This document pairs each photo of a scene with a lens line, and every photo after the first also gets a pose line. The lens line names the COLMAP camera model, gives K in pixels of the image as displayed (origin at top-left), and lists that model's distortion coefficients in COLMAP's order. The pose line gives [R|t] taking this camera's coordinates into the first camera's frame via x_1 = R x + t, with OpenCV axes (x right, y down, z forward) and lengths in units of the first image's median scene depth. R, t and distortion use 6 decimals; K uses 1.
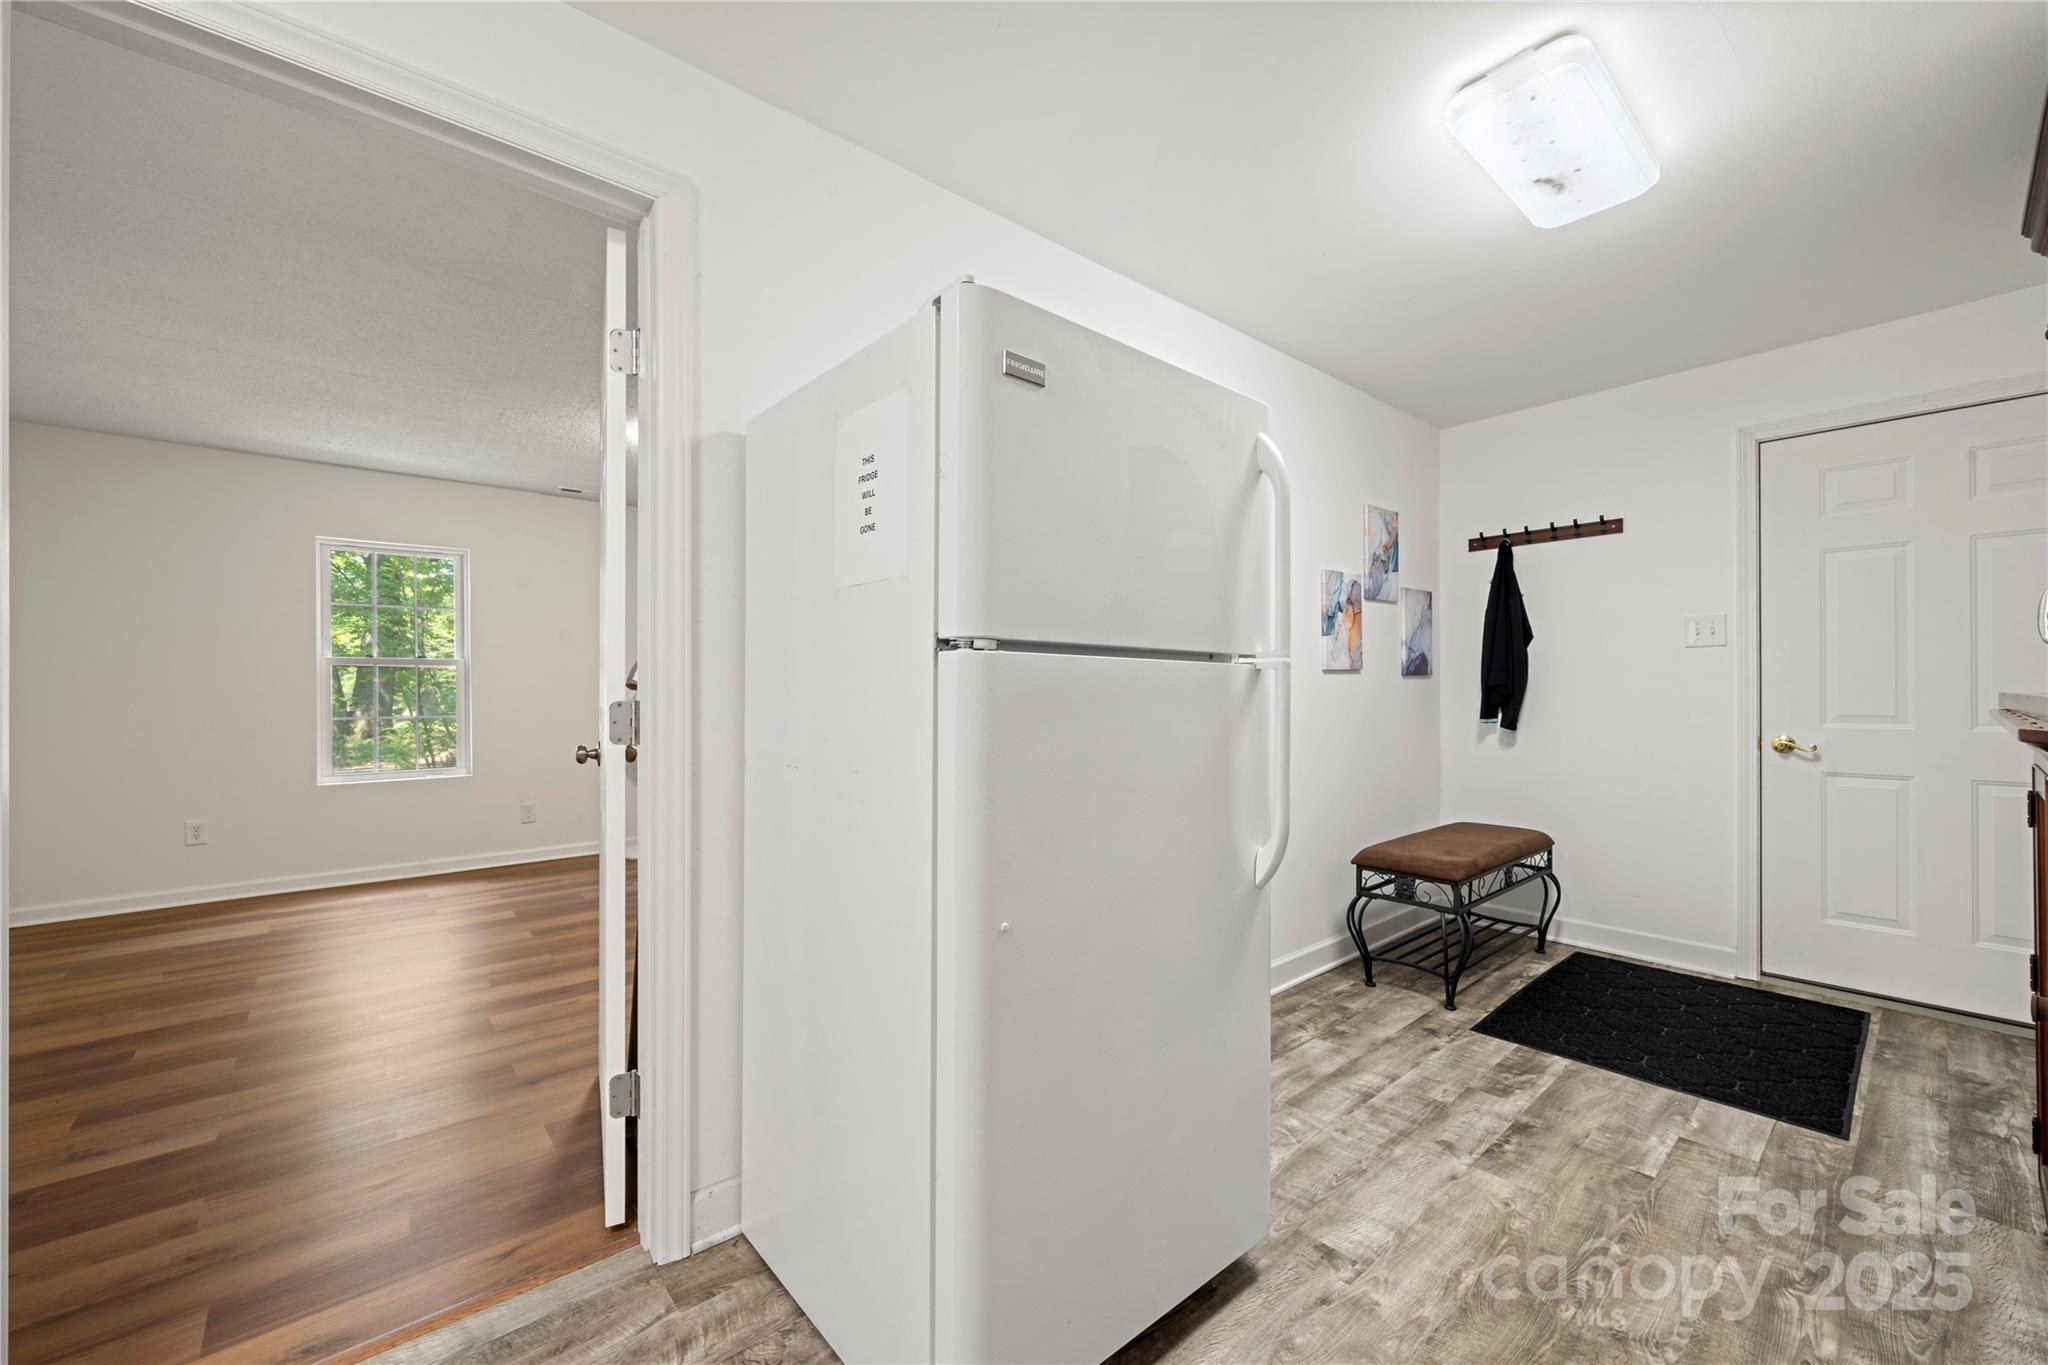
lens RADIAL K [[796.9, 0, 1018.0], [0, 796.9, 667.2], [0, 0, 1]] dist [-0.001962, -0.000119]
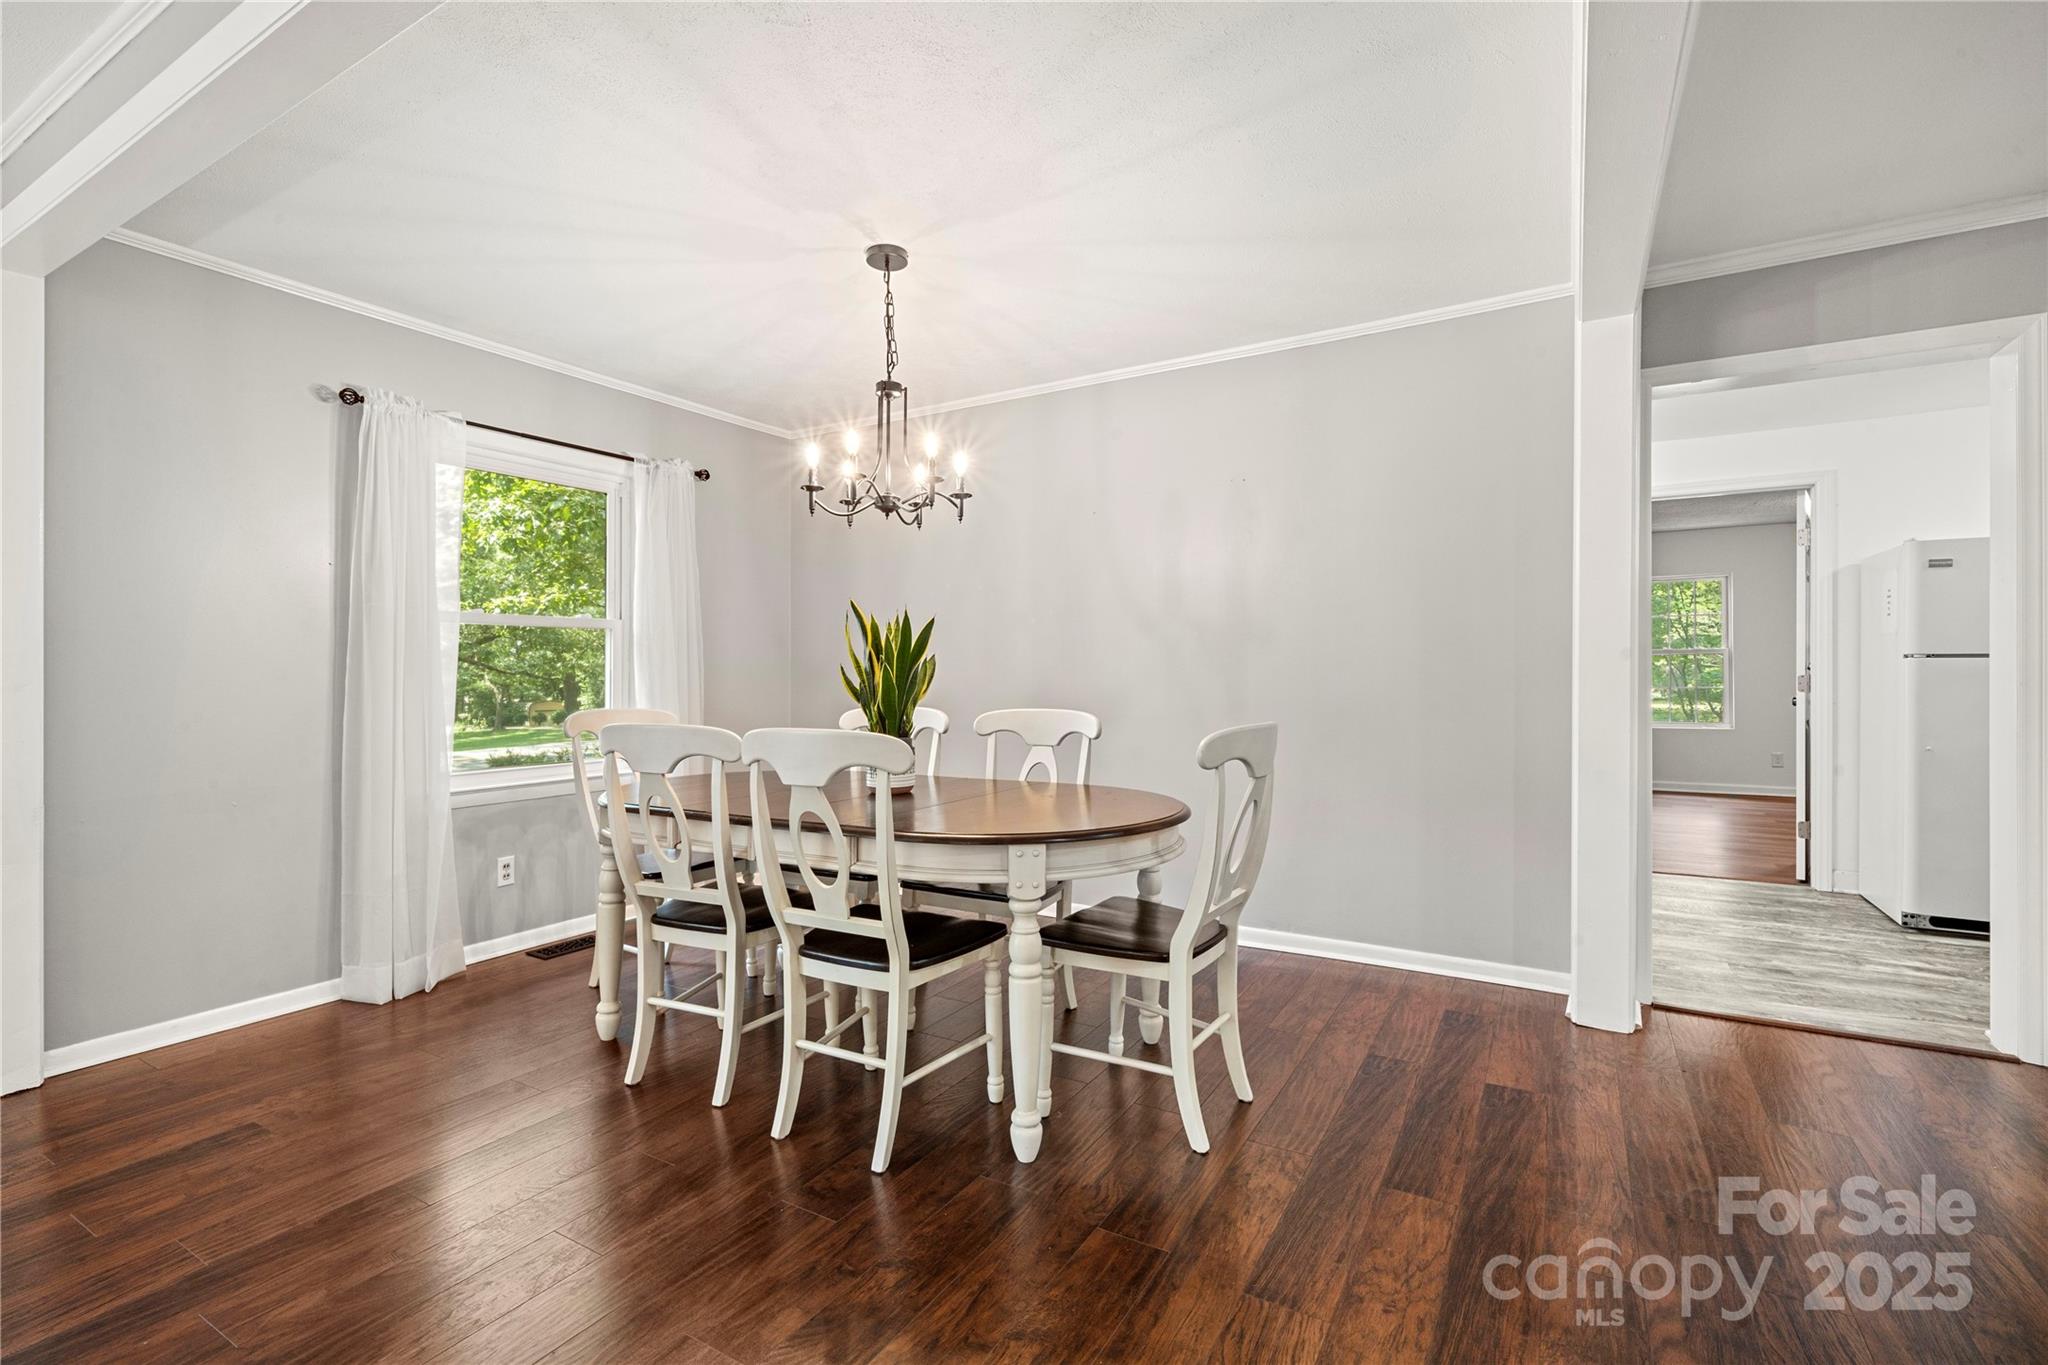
lens RADIAL K [[979.0, 0, 1020.3], [0, 979.0, 649.2], [0, 0, 1]] dist [0.000916, 0.000165]
pose [[0.343102, -0.000620, -0.939298, 1.575265], [-0.001916, 0.999997, -0.001360, -0.028518], [0.939296, 0.002266, 0.343100, -2.412194]]
